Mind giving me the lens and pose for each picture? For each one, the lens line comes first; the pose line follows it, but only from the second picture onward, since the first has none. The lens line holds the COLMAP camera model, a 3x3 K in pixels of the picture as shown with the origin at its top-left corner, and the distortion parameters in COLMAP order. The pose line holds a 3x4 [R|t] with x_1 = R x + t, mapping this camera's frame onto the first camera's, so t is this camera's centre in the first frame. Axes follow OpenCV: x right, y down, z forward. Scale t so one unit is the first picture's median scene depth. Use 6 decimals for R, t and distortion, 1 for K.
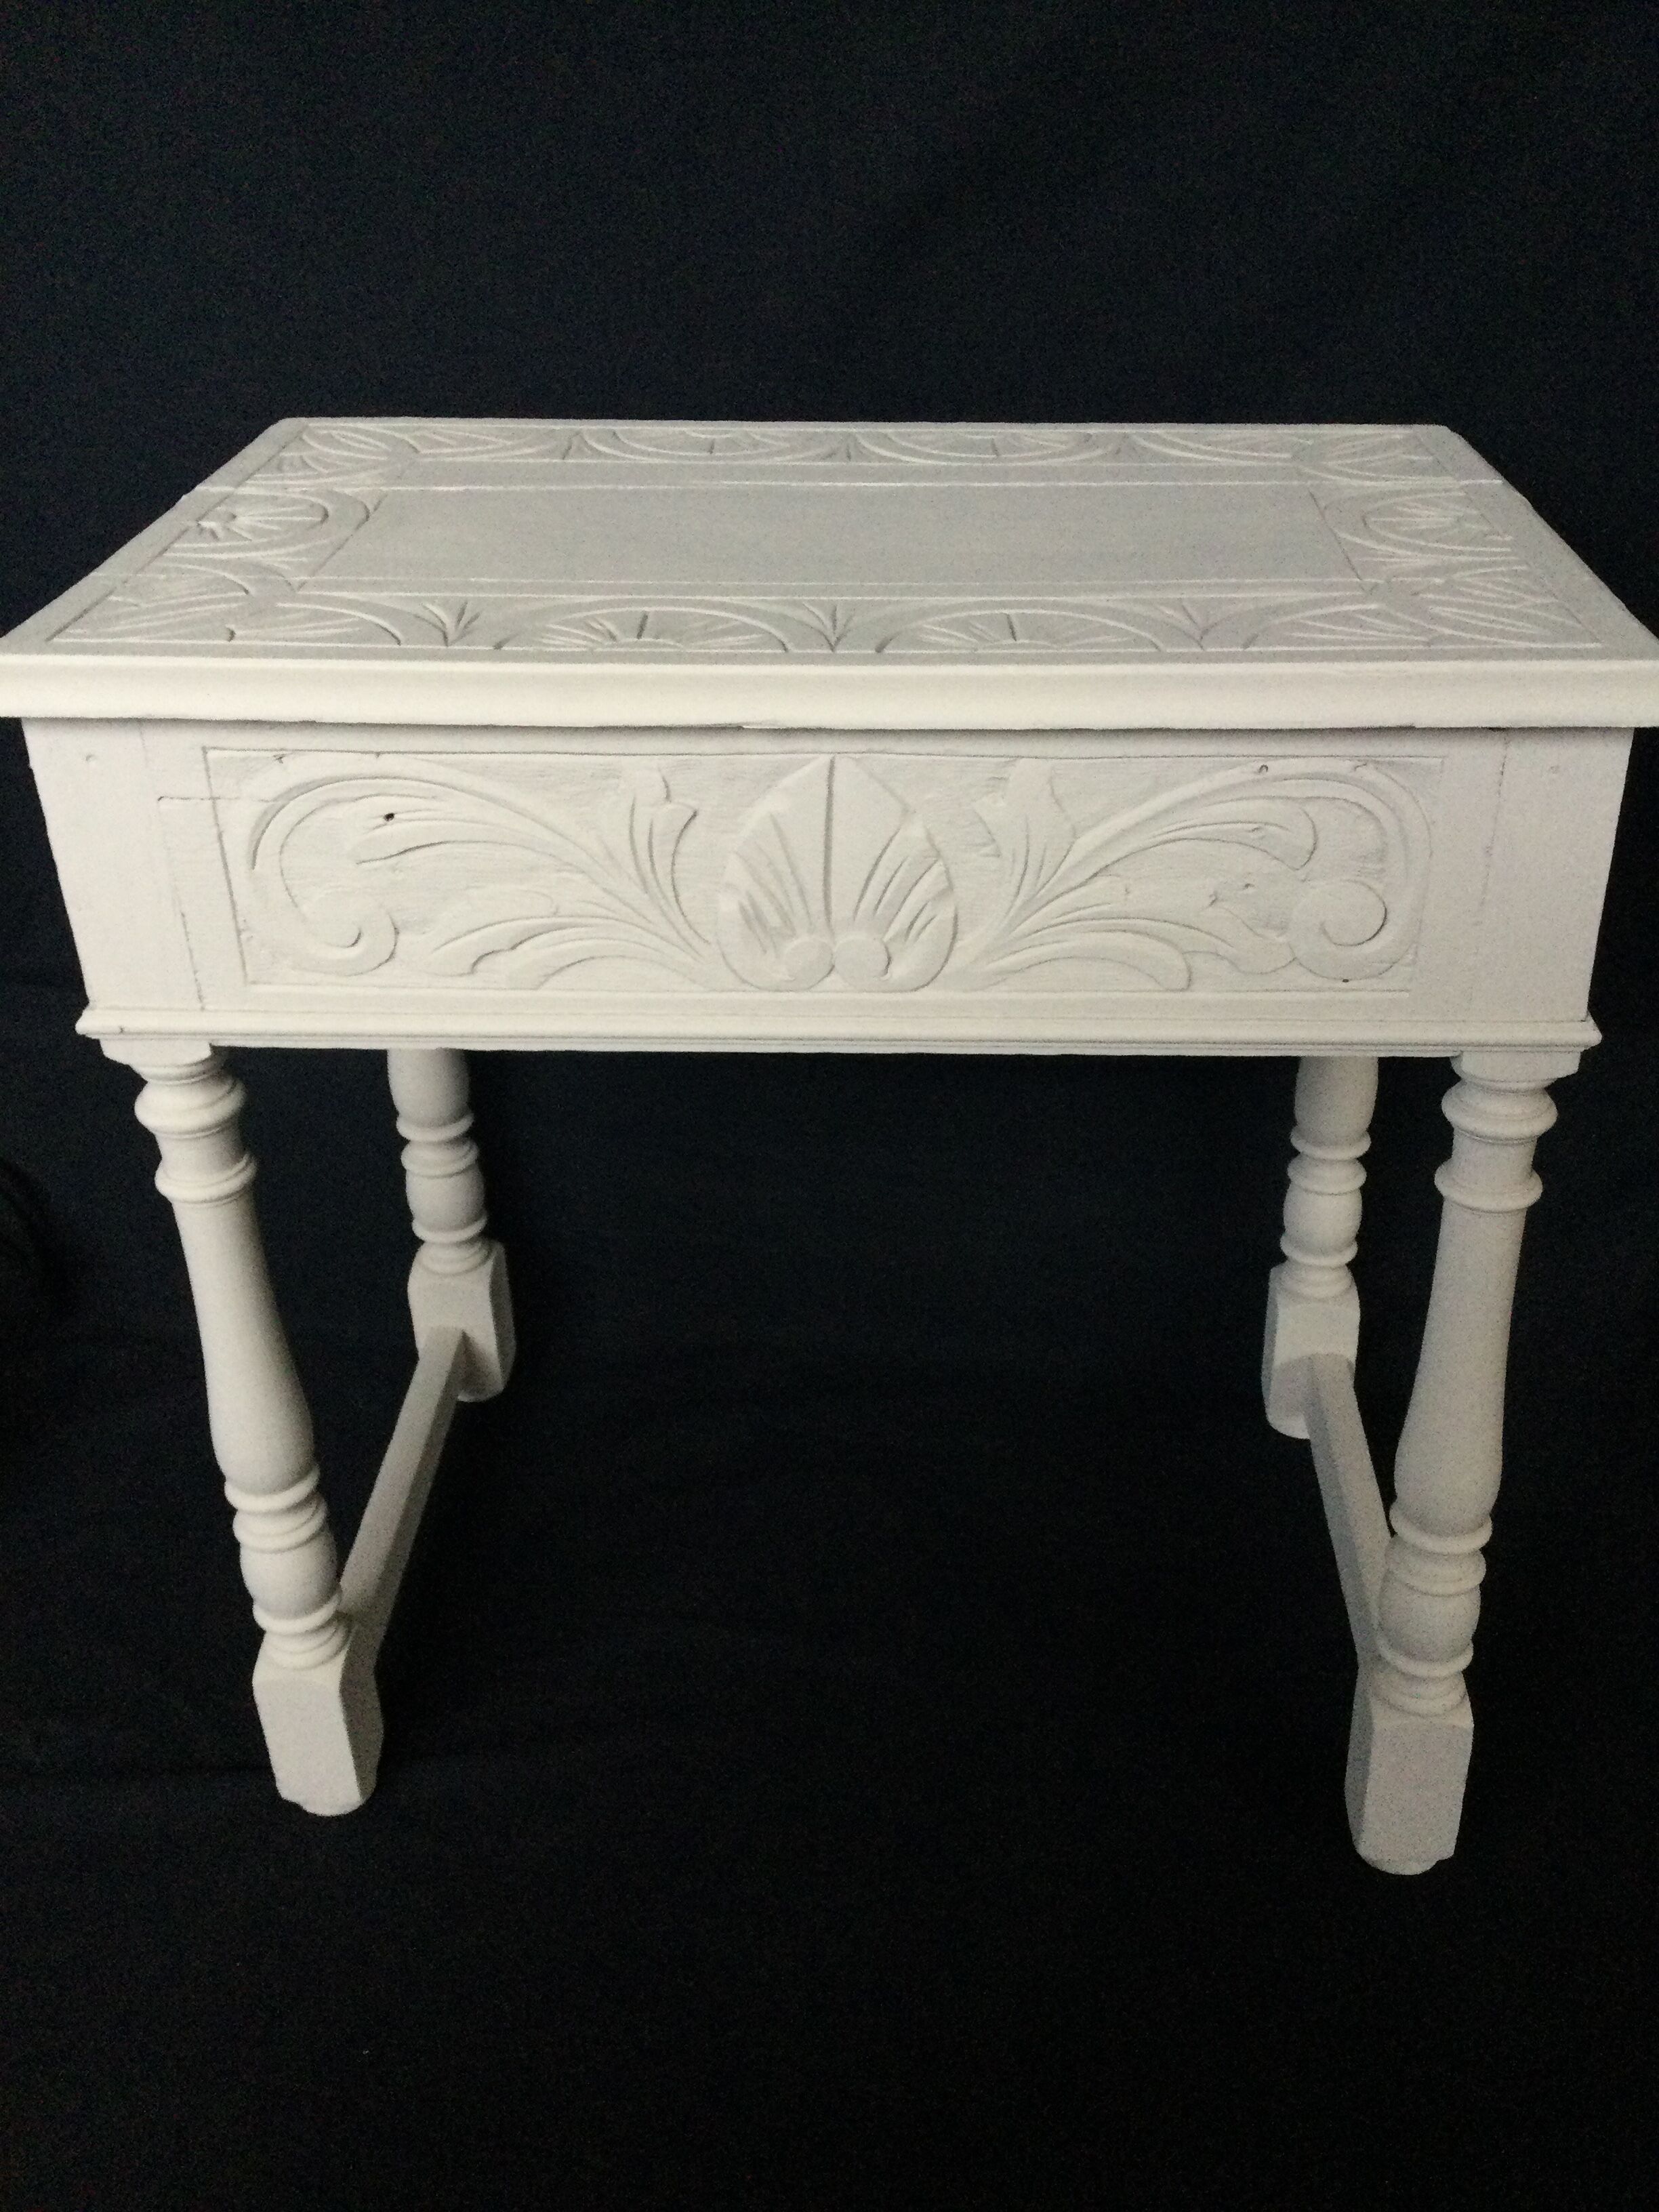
lens RADIAL K [[1991.5, 0, 819.4], [0, 1991.5, 1114.9], [0, 0, 1]] dist [0.136817, -0.262850]
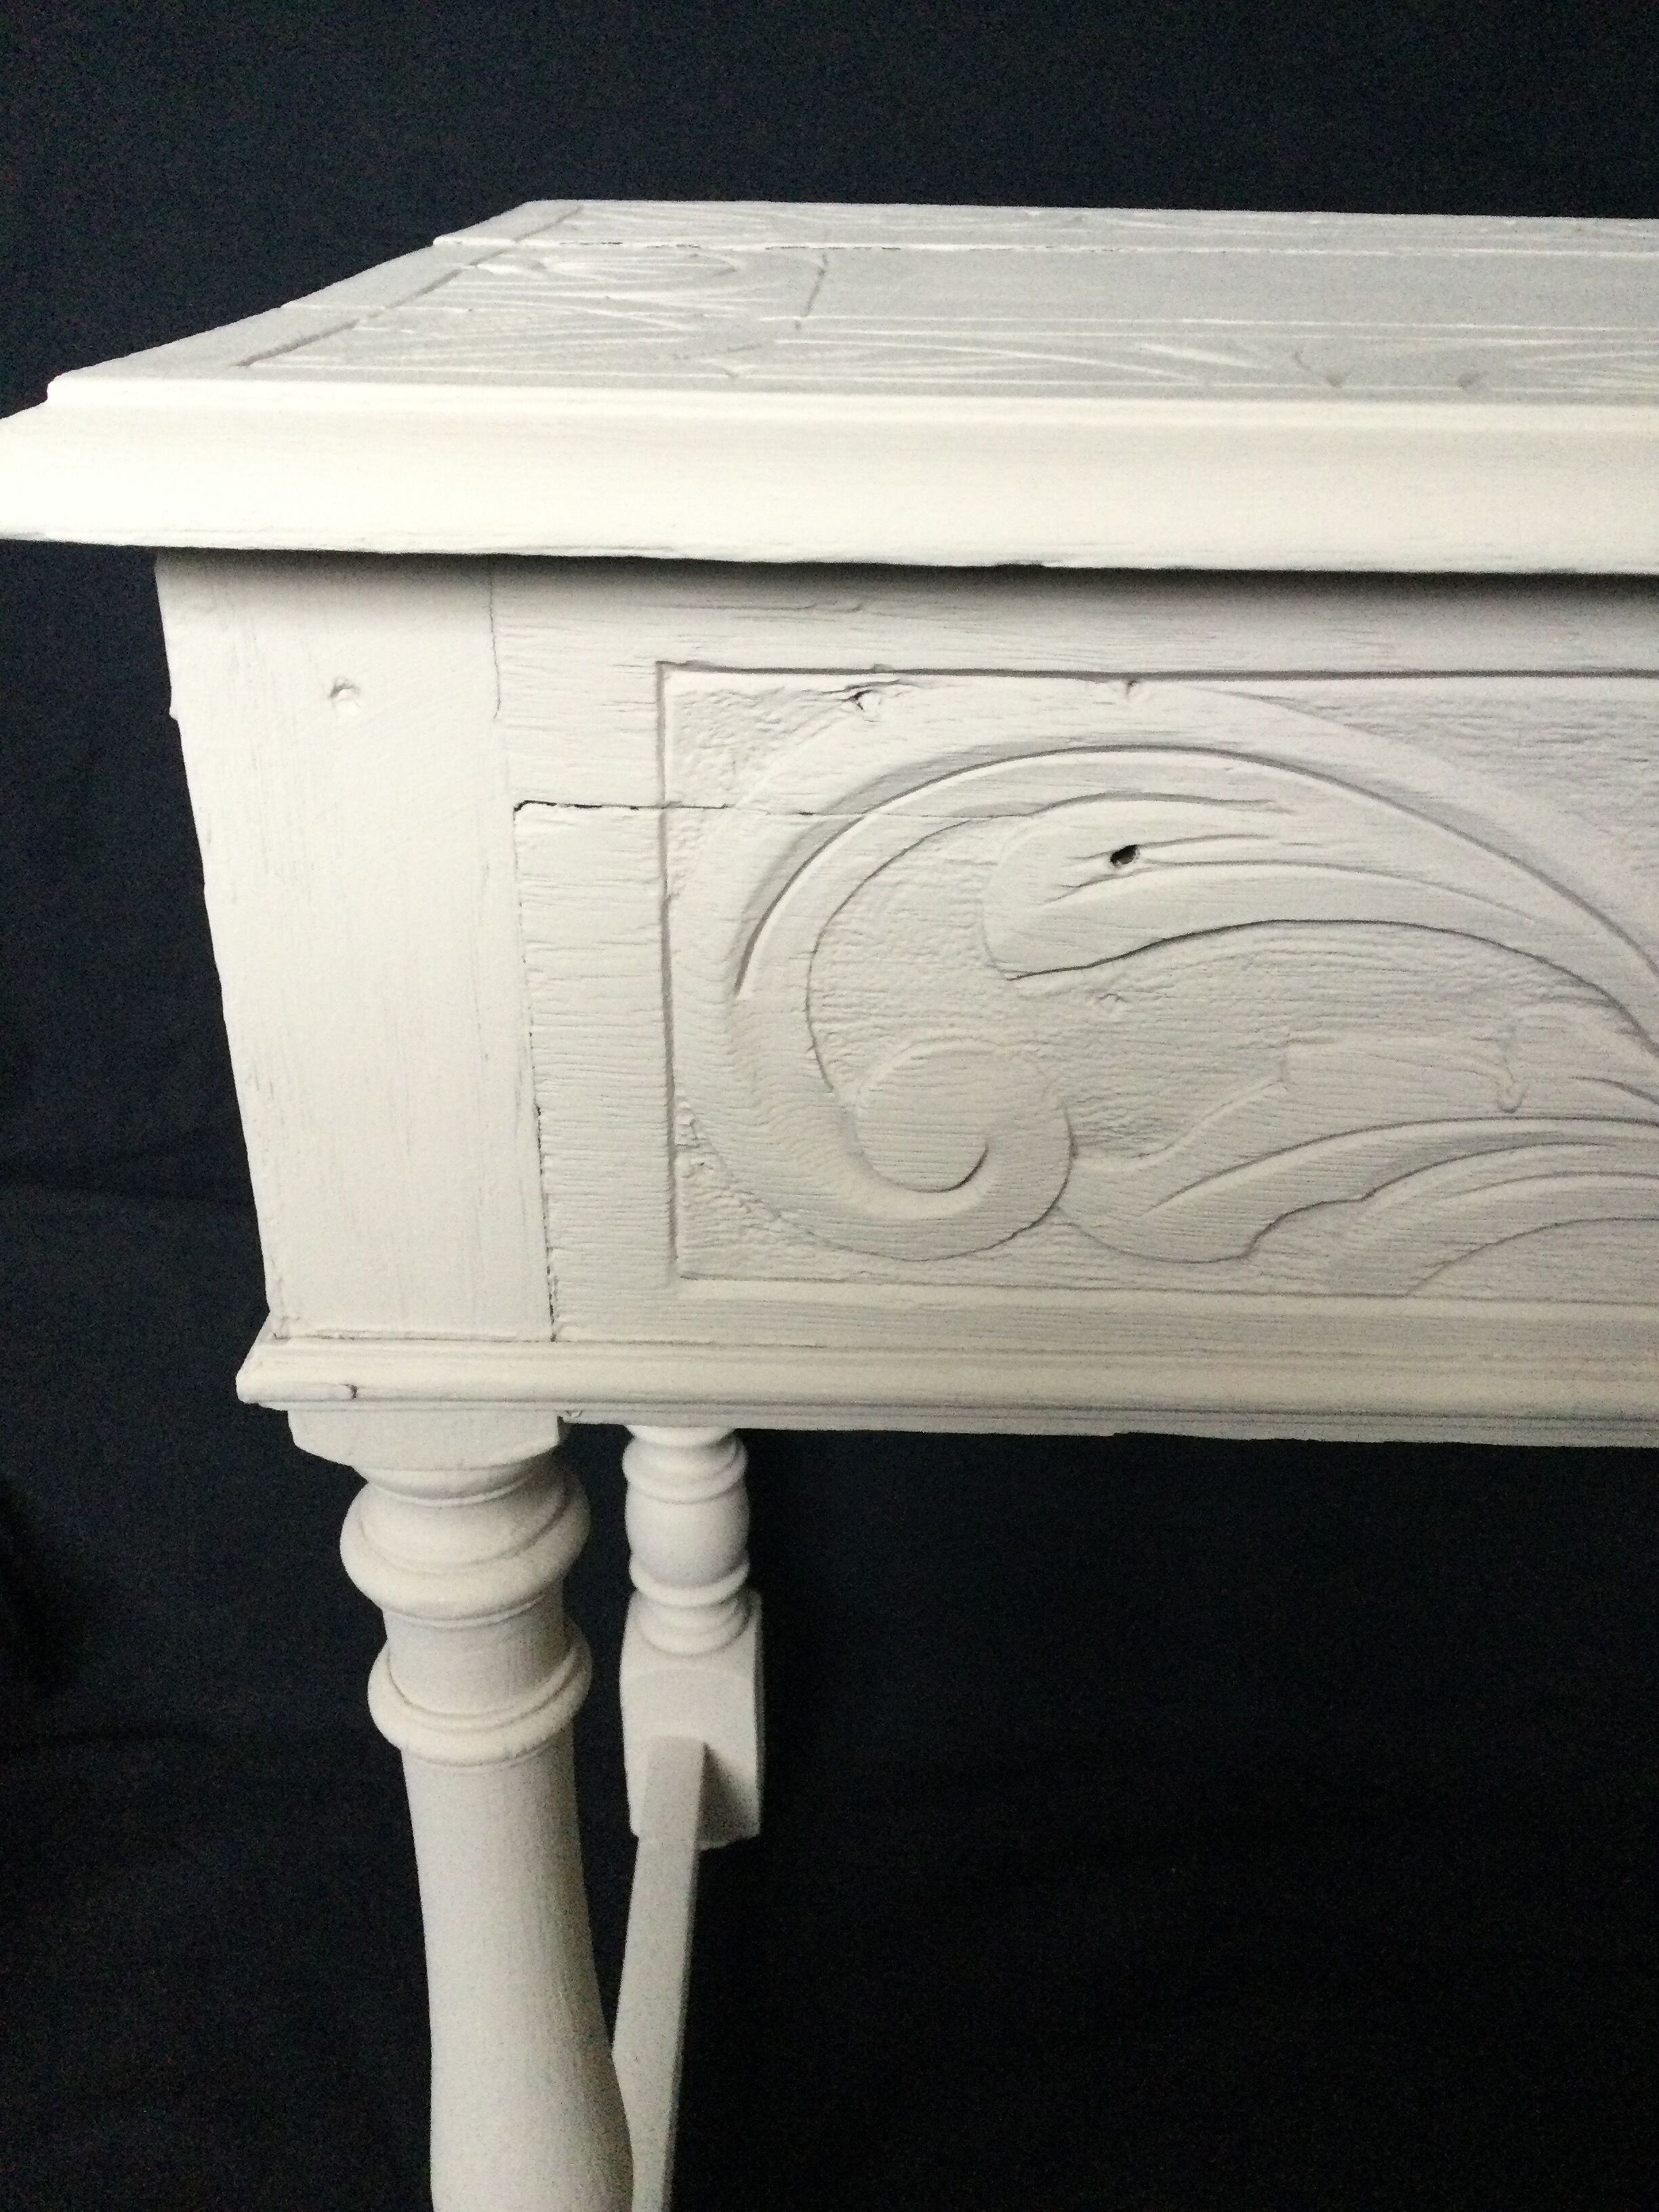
lens RADIAL K [[1991.5, 0, 819.4], [0, 1991.5, 1114.9], [0, 0, 1]] dist [0.136817, -0.262850]
pose [[0.999293, 0.005889, 0.037129, -0.279272], [-0.003440, 0.997834, -0.065687, -0.073879], [-0.037435, 0.065513, 0.997149, 0.619935]]
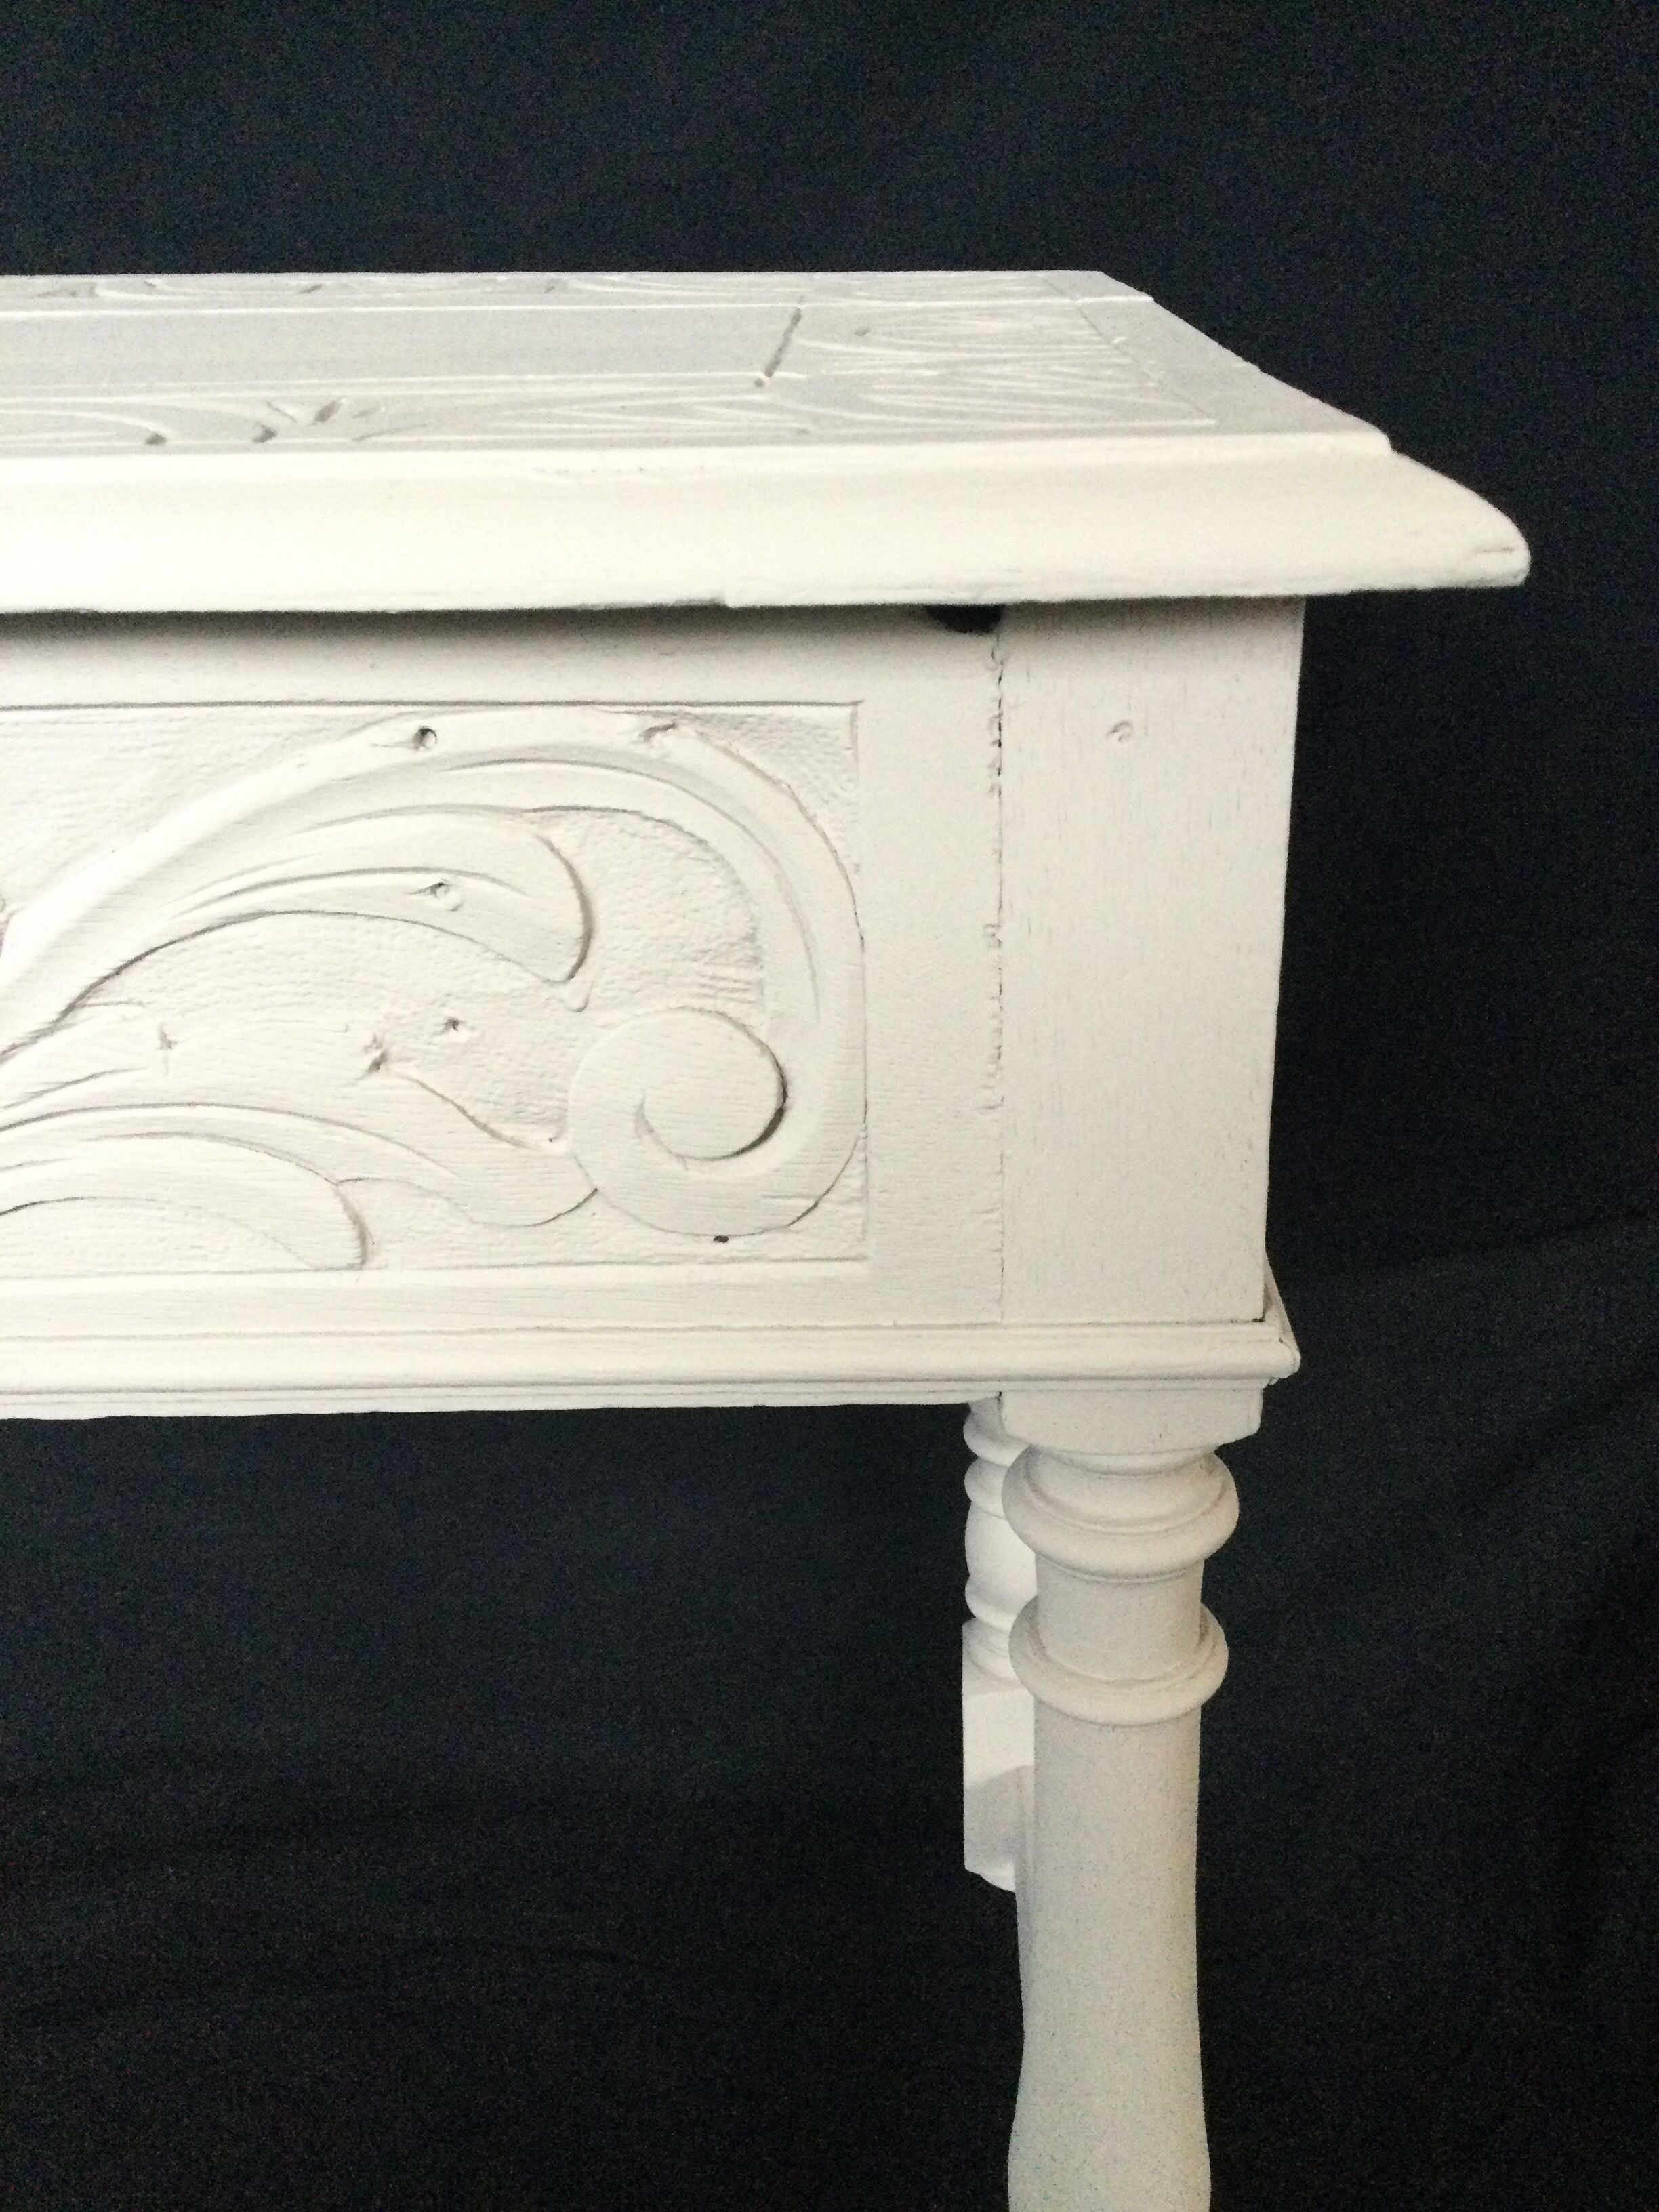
lens RADIAL K [[1991.5, 0, 819.4], [0, 1991.5, 1114.9], [0, 0, 1]] dist [0.136817, -0.262850]
pose [[0.999205, -0.020815, 0.033991, 0.271162], [0.023724, 0.995878, -0.087548, -0.055470], [-0.032028, 0.088285, 0.995580, 0.569237]]
